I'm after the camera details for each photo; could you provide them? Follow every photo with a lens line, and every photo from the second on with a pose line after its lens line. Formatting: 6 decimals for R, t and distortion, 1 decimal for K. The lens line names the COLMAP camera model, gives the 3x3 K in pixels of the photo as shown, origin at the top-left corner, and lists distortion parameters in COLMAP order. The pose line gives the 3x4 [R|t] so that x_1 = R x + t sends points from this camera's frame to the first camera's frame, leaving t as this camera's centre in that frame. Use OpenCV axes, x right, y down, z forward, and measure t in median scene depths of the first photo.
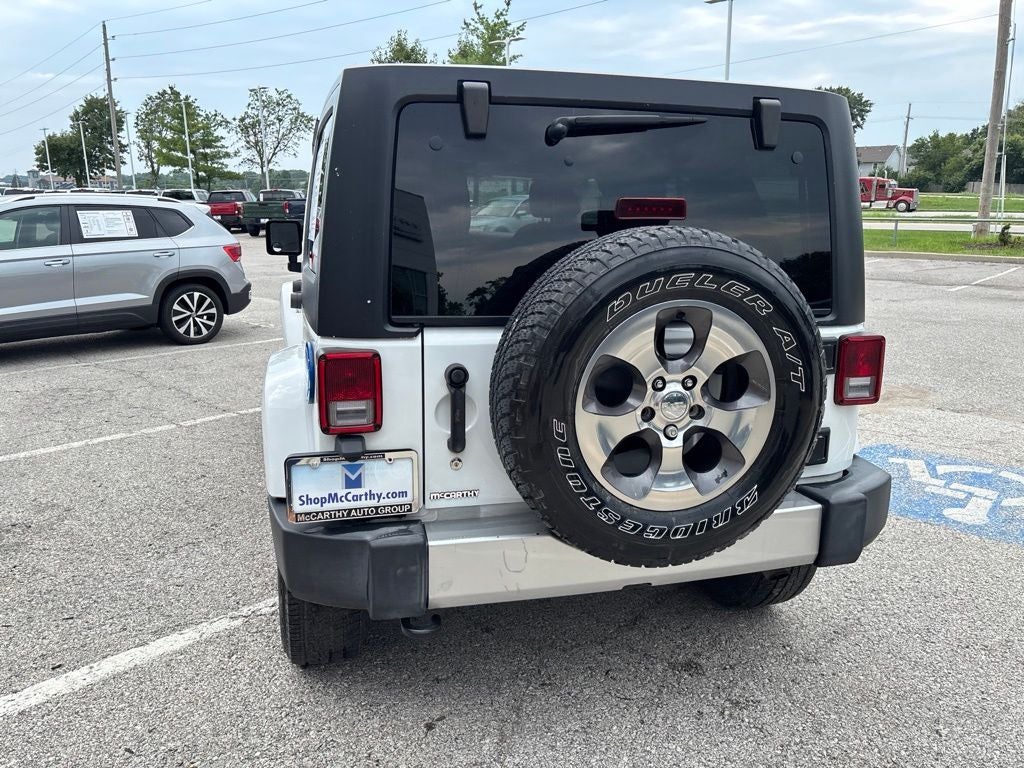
lens RADIAL K [[775.3, 0, 506.9], [0, 775.3, 384.6], [0, 0, 1]] dist [0.059948, -0.074695]
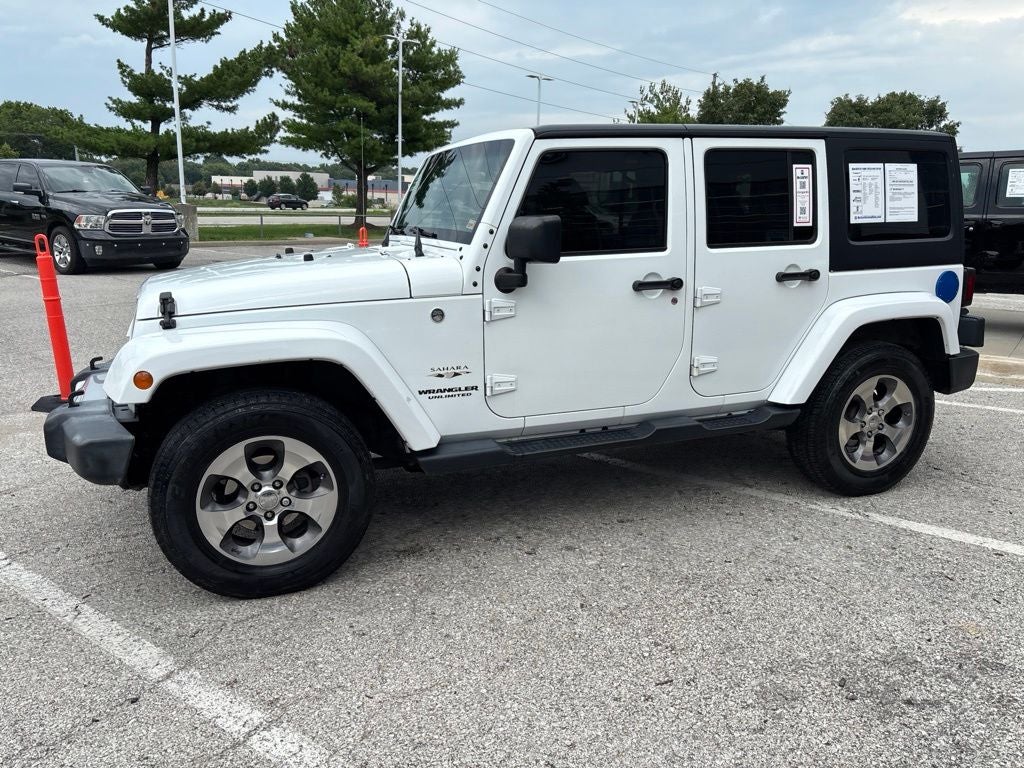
lens RADIAL K [[781.9, 0, 512.0], [0, 781.9, 372.2], [0, 0, 1]] dist [0.048725, -0.060593]
pose [[-0.124602, -0.212682, 0.969144, -2.233260], [0.208554, 0.949322, 0.235146, -0.542480], [-0.970041, 0.231419, -0.073931, 2.413449]]
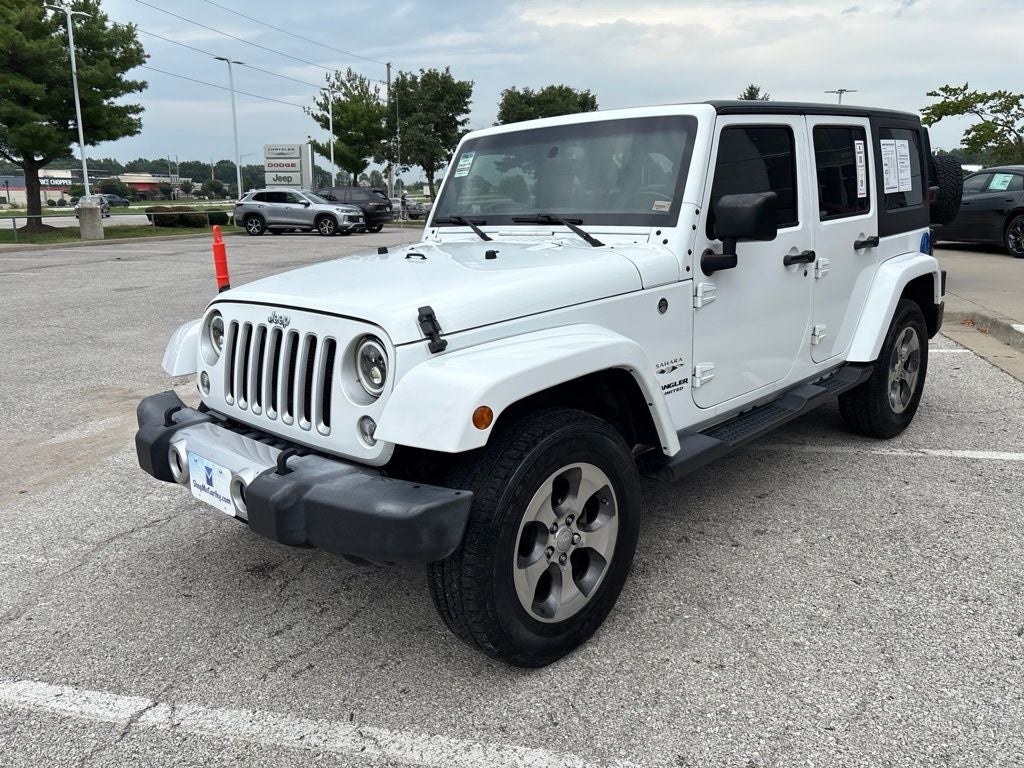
lens RADIAL K [[783.7, 0, 508.3], [0, 783.7, 361.1], [0, 0, 1]] dist [0.019595, -0.006397]
pose [[-0.509576, -0.174189, 0.842609, -1.736437], [0.211464, 0.923904, 0.318879, -0.743723], [-0.834035, 0.340675, -0.433965, 3.337826]]
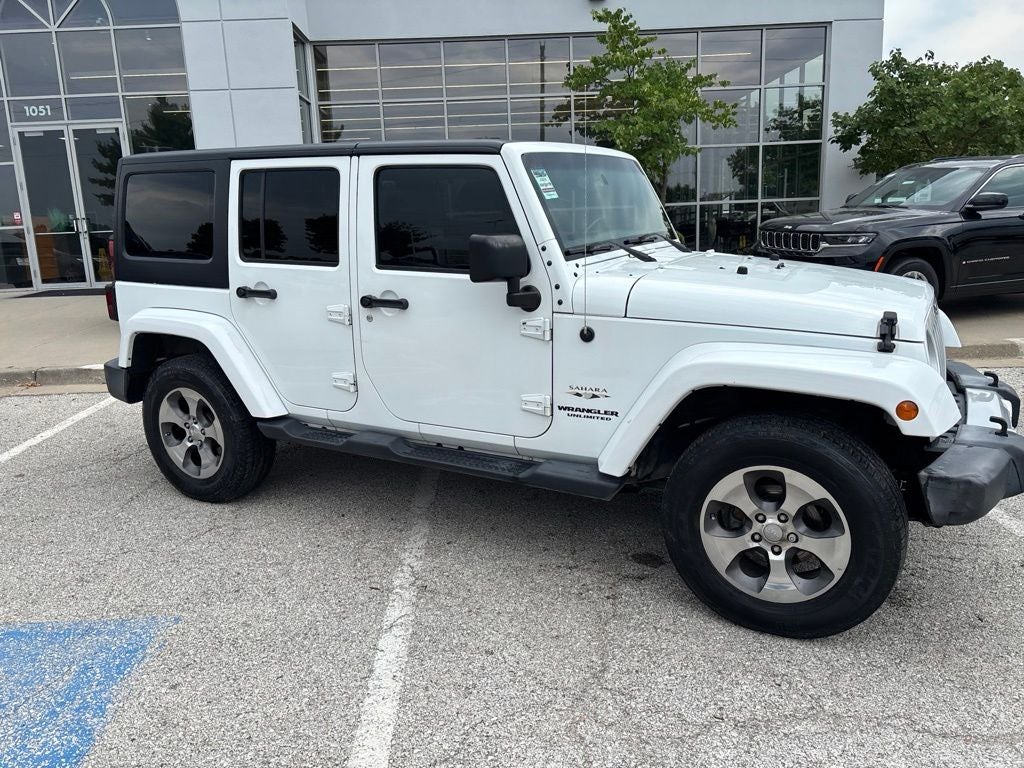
lens RADIAL K [[775.9, 0, 504.3], [0, 775.9, 383.9], [0, 0, 1]] dist [0.063376, -0.080124]
pose [[-0.701946, 0.172679, -0.690981, 1.375107], [-0.132313, 0.921661, 0.364740, -0.790106], [0.699833, 0.347453, -0.624108, 3.491989]]
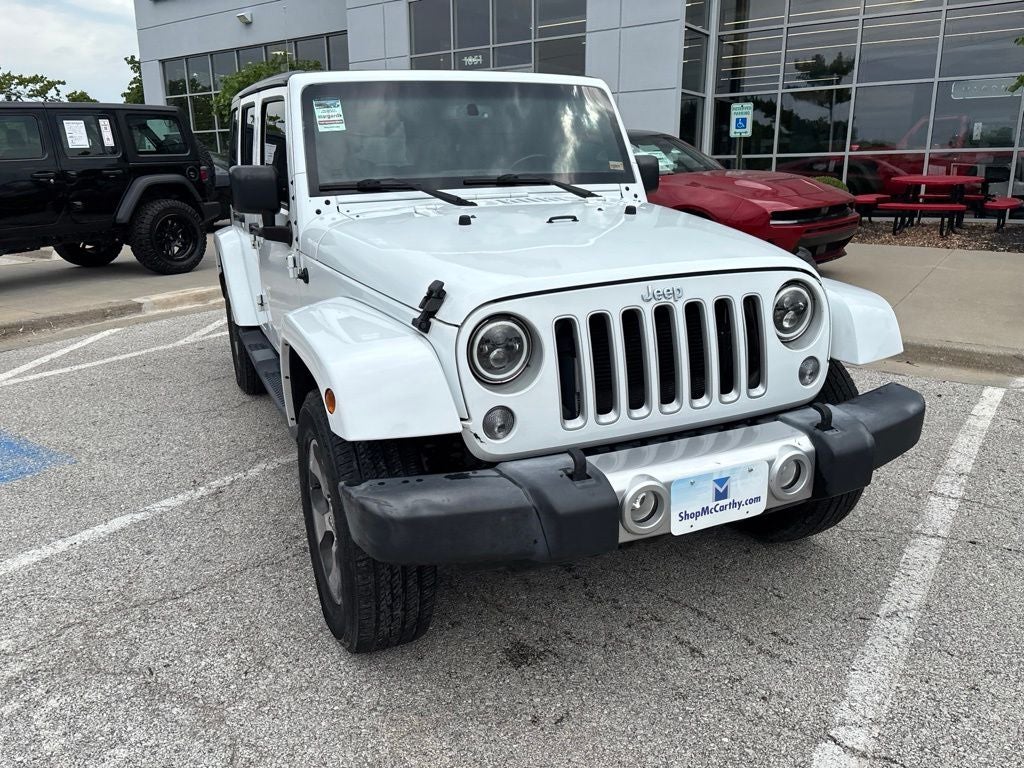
lens RADIAL K [[778.1, 0, 509.4], [0, 778.1, 380.1], [0, 0, 1]] dist [0.055122, -0.066908]
pose [[-0.988981, 0.049367, -0.139570, -0.002246], [-0.023089, 0.879795, 0.474793, -0.878505], [0.146232, 0.472784, -0.868960, 4.052193]]
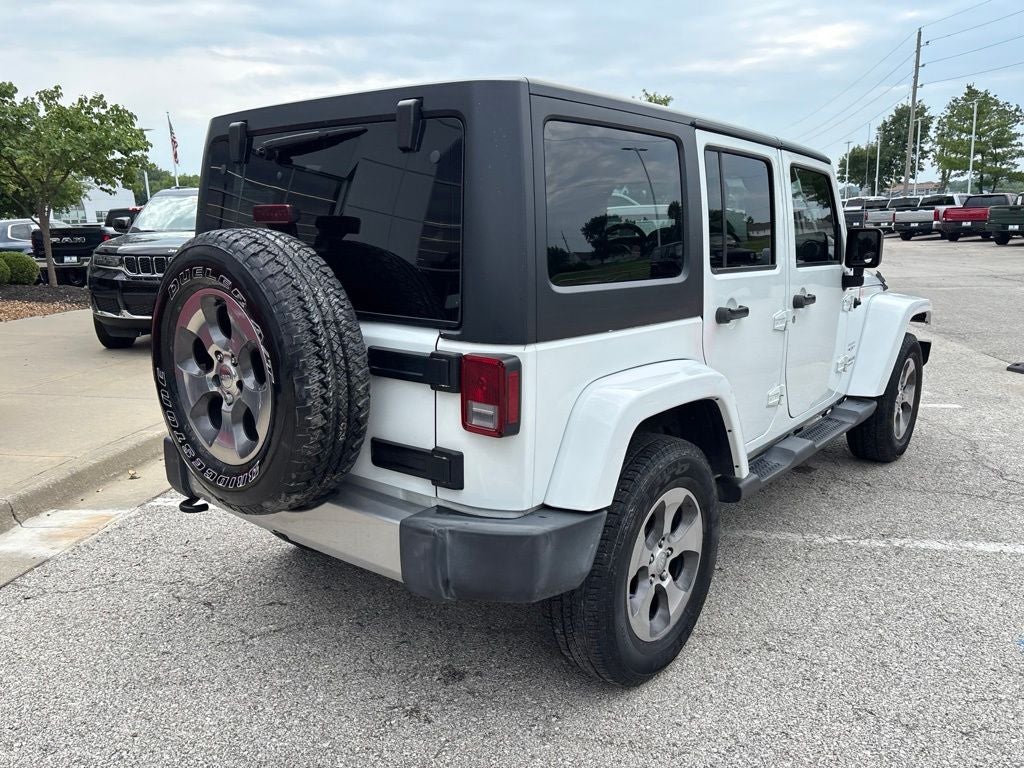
lens RADIAL K [[775.3, 0, 506.9], [0, 775.3, 384.6], [0, 0, 1]] dist [0.059948, -0.074695]
pose [[0.580271, 0.158198, -0.798911, 1.357478], [-0.165116, 0.983433, 0.074808, -0.116901], [0.797510, 0.088504, 0.596779, 0.584017]]
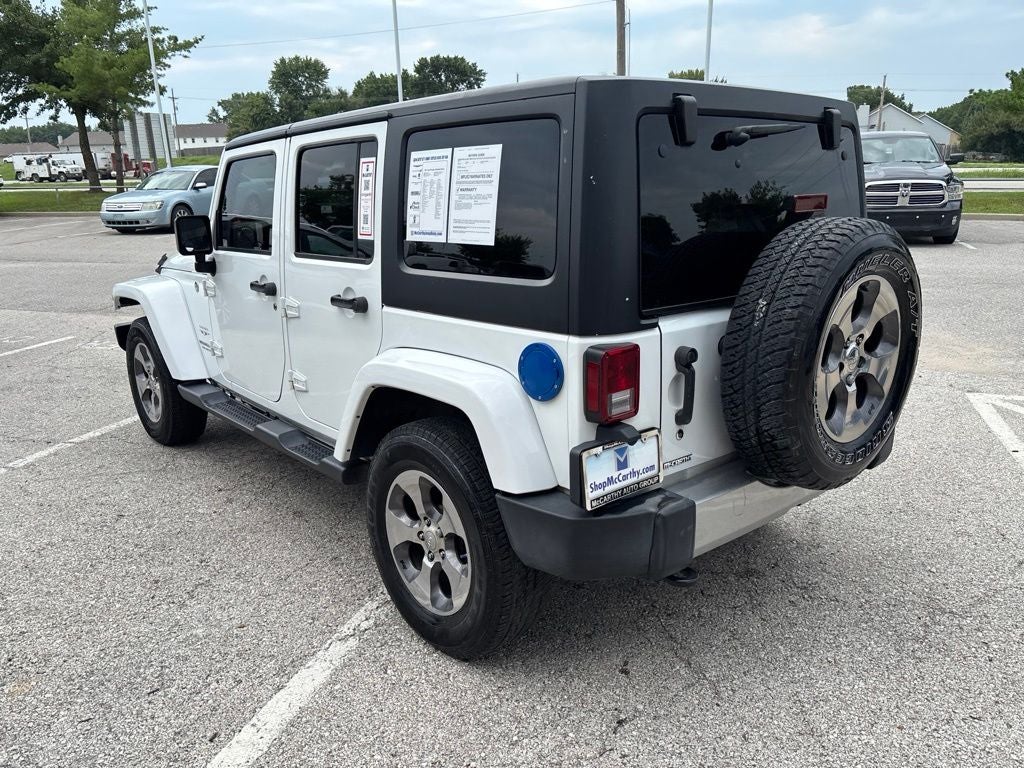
lens RADIAL K [[776.2, 0, 512.7], [0, 776.2, 381.8], [0, 0, 1]] dist [0.055102, -0.068252]
pose [[0.899056, -0.135028, 0.416492, -0.770863], [0.118897, 0.990805, 0.064566, -0.079002], [-0.421381, -0.008528, 0.906844, 0.064528]]
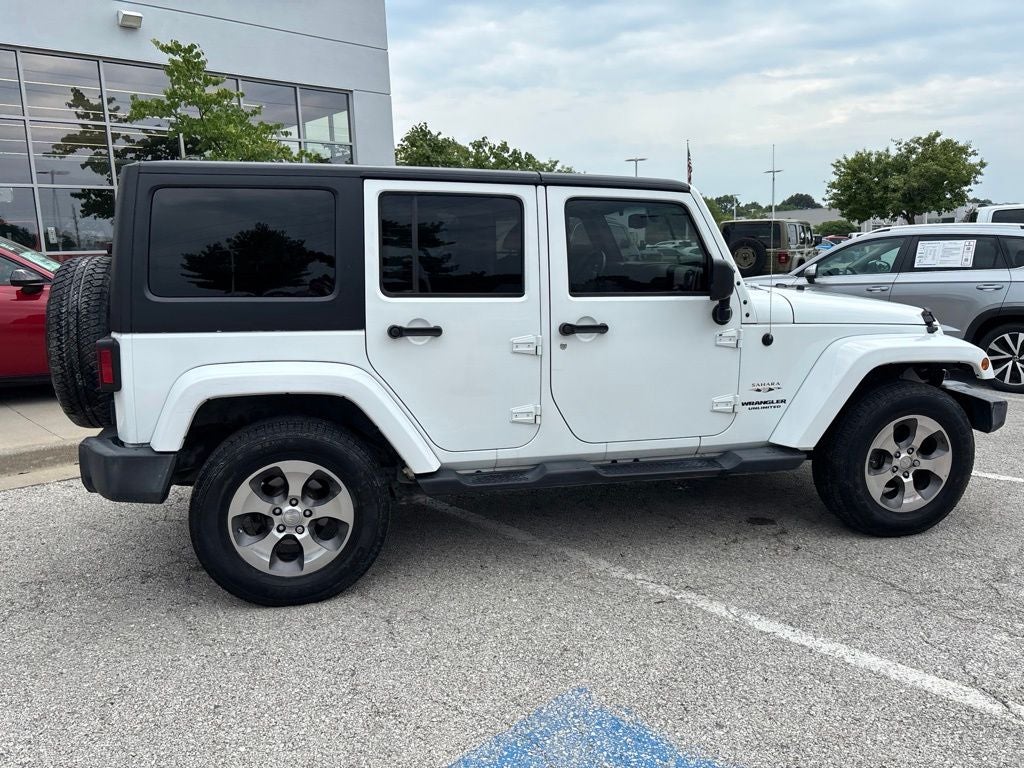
lens RADIAL K [[777.5, 0, 508.3], [0, 777.5, 378.3], [0, 0, 1]] dist [0.057208, -0.070677]
pose [[-0.026990, 0.165786, -0.985792, 2.104665], [-0.205686, 0.964129, 0.167774, -0.434944], [0.978246, 0.207292, 0.008078, 1.976776]]
